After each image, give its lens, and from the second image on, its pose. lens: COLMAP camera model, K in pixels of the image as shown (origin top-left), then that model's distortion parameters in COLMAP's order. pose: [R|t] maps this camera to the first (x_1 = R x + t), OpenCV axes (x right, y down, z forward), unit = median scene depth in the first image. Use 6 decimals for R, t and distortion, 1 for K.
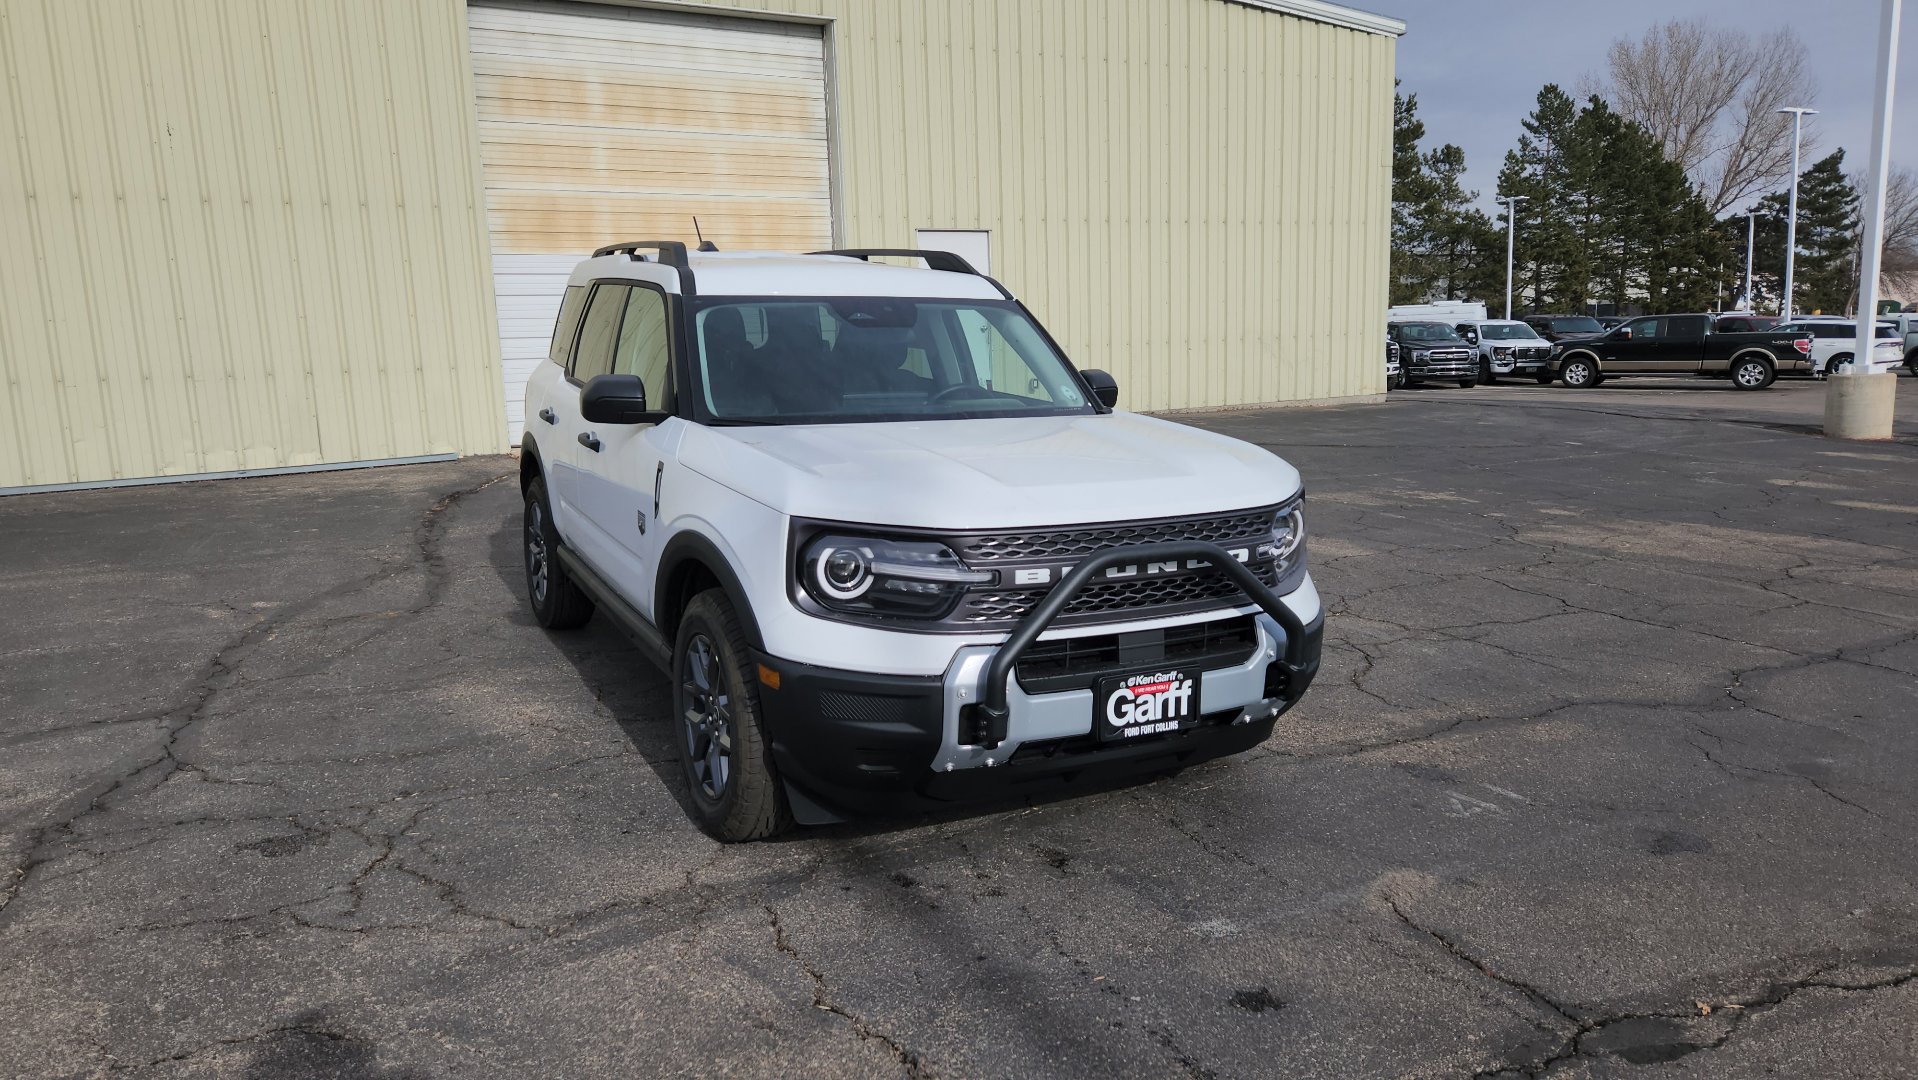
lens RADIAL K [[1273.1, 0, 921.9], [0, 1273.1, 550.3], [0, 0, 1]] dist [0.074447, -0.063465]
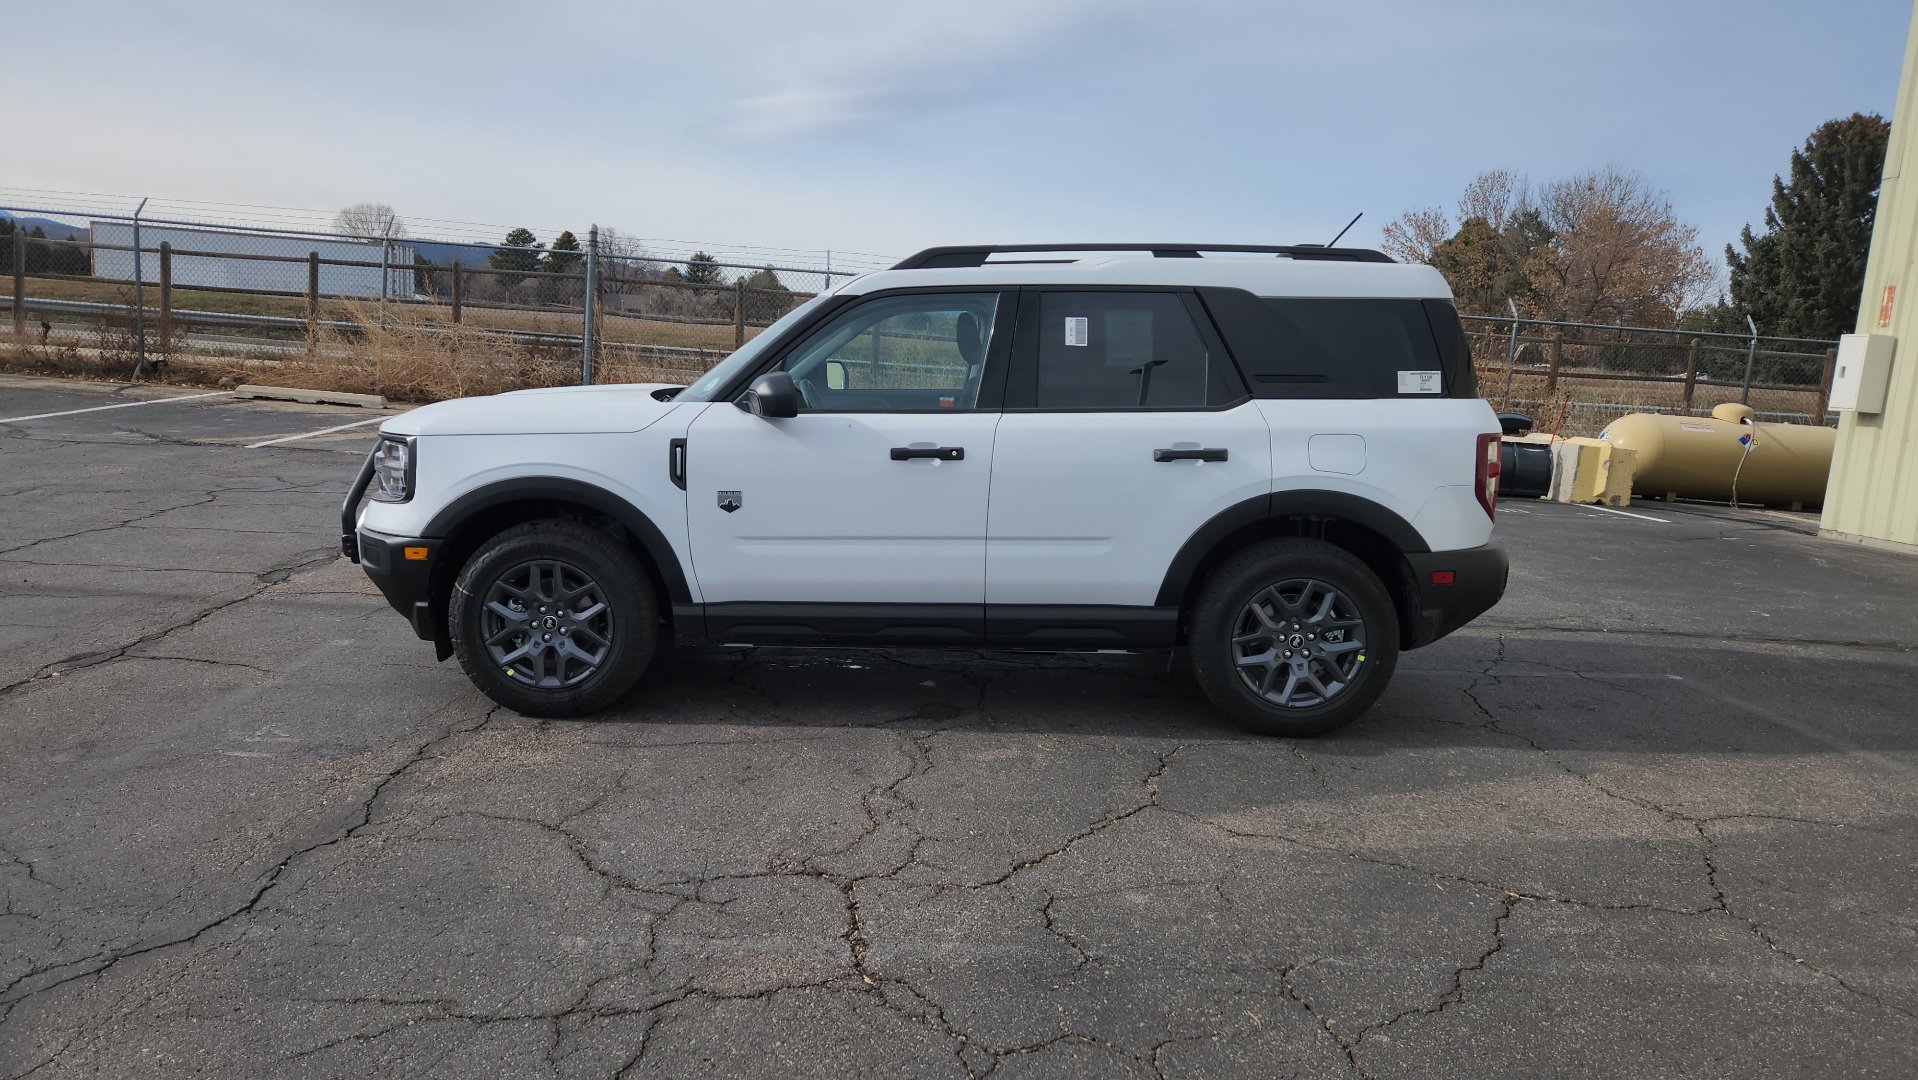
lens RADIAL K [[1275.0, 0, 905.8], [0, 1275.0, 546.6], [0, 0, 1]] dist [0.070165, -0.056906]
pose [[-0.460402, 0.122931, -0.879158, 0.352551], [-0.199782, 0.950610, 0.237545, -0.101532], [0.864938, 0.285006, -0.413103, 0.589999]]
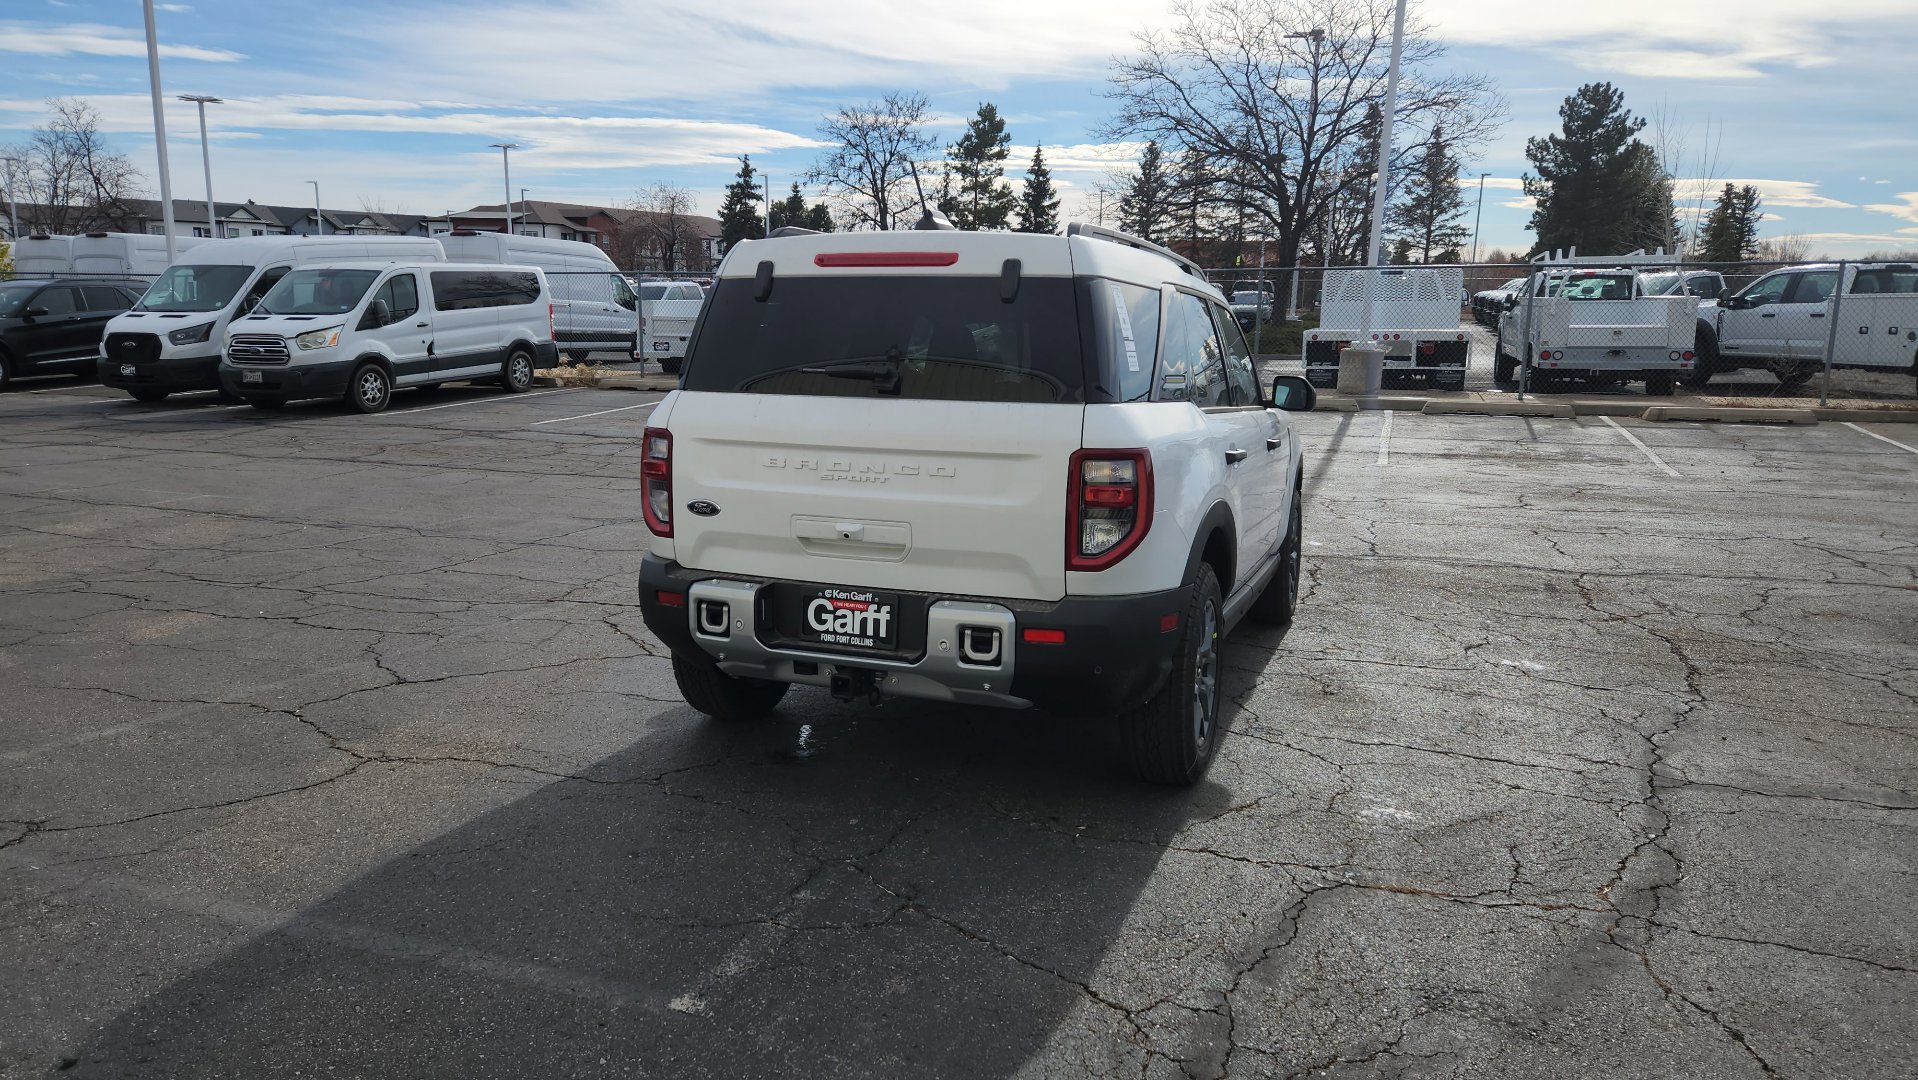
lens RADIAL K [[1273.1, 0, 921.9], [0, 1273.1, 550.3], [0, 0, 1]] dist [0.074447, -0.063465]
pose [[-0.666214, -0.138454, 0.732796, -0.333779], [0.117541, 0.950839, 0.286512, -0.132749], [-0.736440, 0.277012, -0.617188, 0.729697]]
